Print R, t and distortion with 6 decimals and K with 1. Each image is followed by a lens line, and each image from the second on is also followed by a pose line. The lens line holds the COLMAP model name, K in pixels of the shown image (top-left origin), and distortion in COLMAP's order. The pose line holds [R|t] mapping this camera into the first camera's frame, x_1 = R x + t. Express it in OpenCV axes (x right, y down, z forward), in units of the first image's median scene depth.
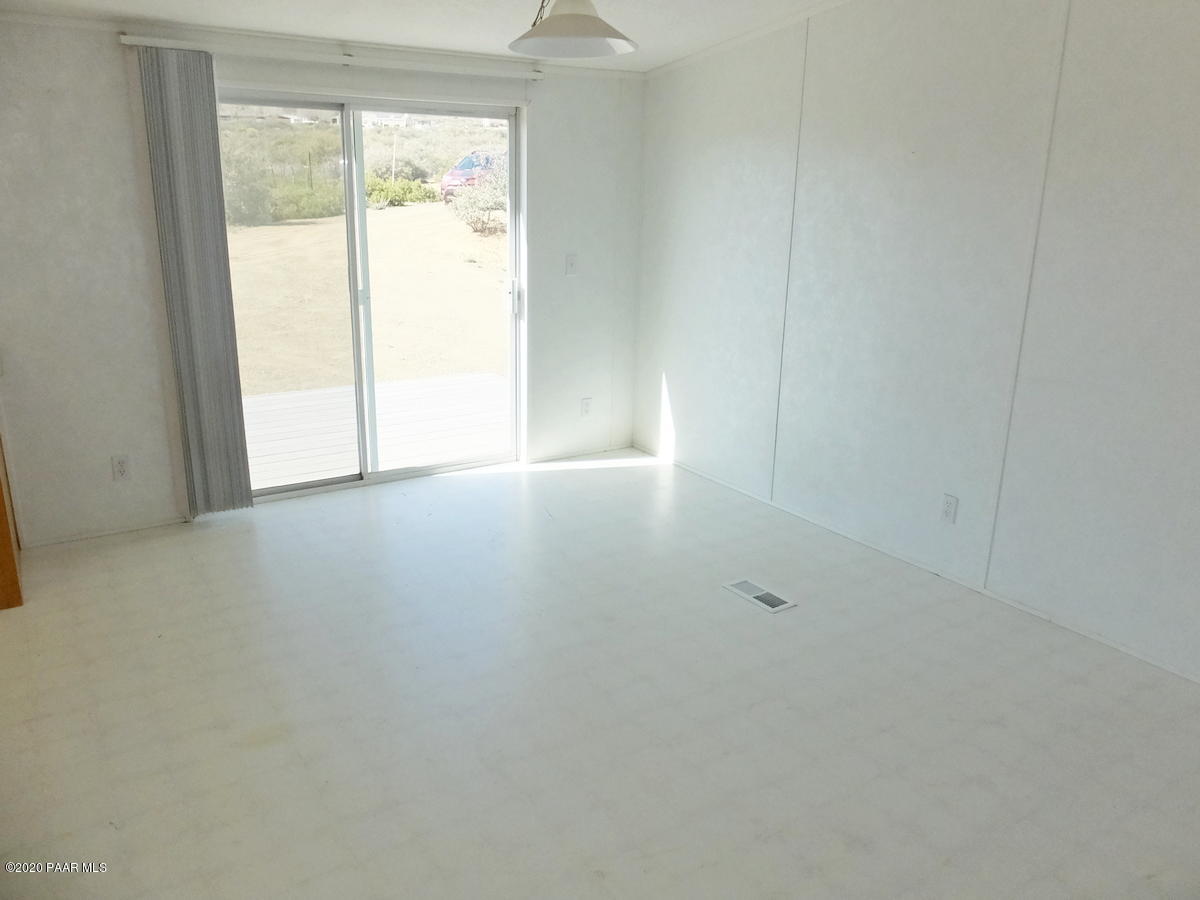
lens RADIAL K [[898.9, 0, 593.5], [0, 898.9, 450.5], [0, 0, 1]] dist [0.008409, -0.013733]
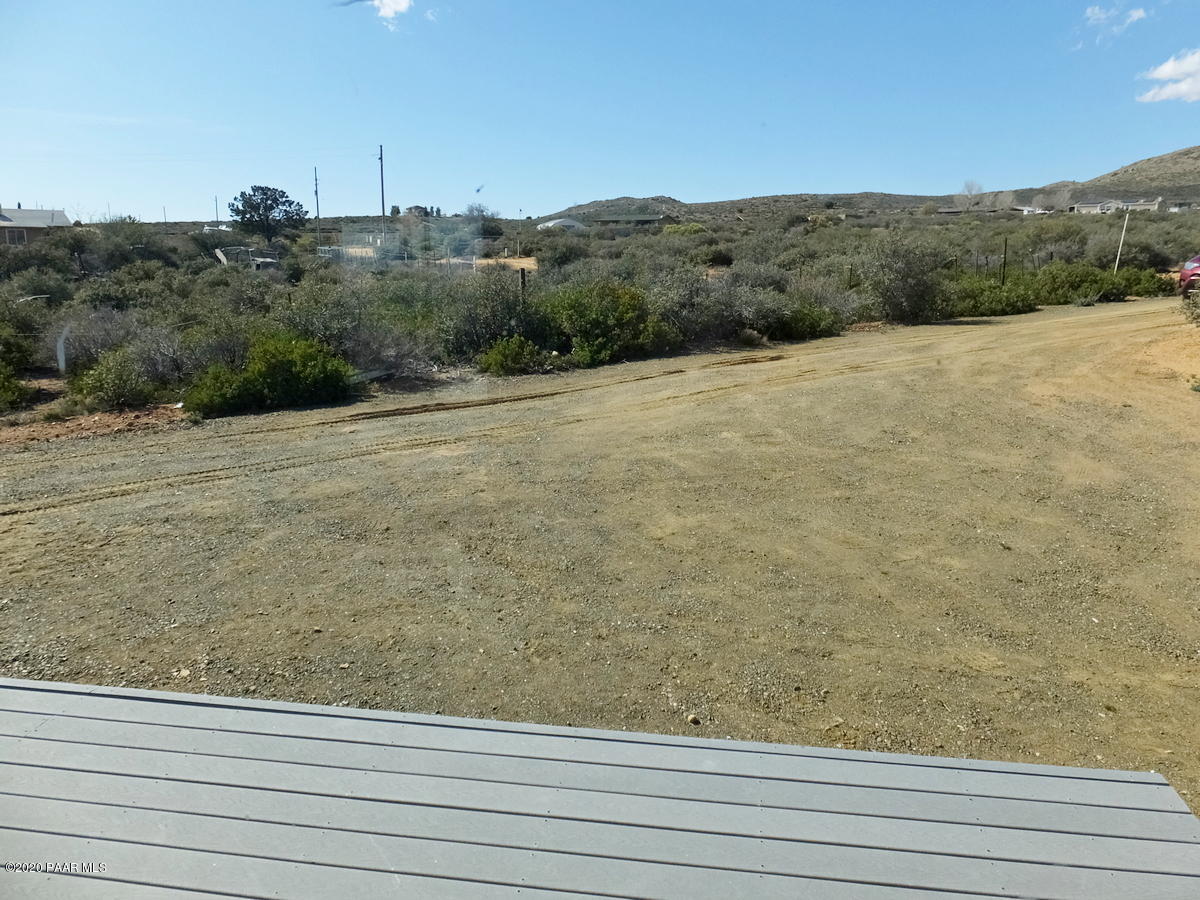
lens RADIAL K [[910.4, 0, 606.5], [0, 910.4, 449.6], [0, 0, 1]] dist [0.031452, -0.008615]
pose [[0.752147, 0.115244, -0.648841, -0.015480], [-0.179802, 0.983122, -0.033811, -0.038791], [0.633993, 0.142094, 0.760173, 0.131509]]
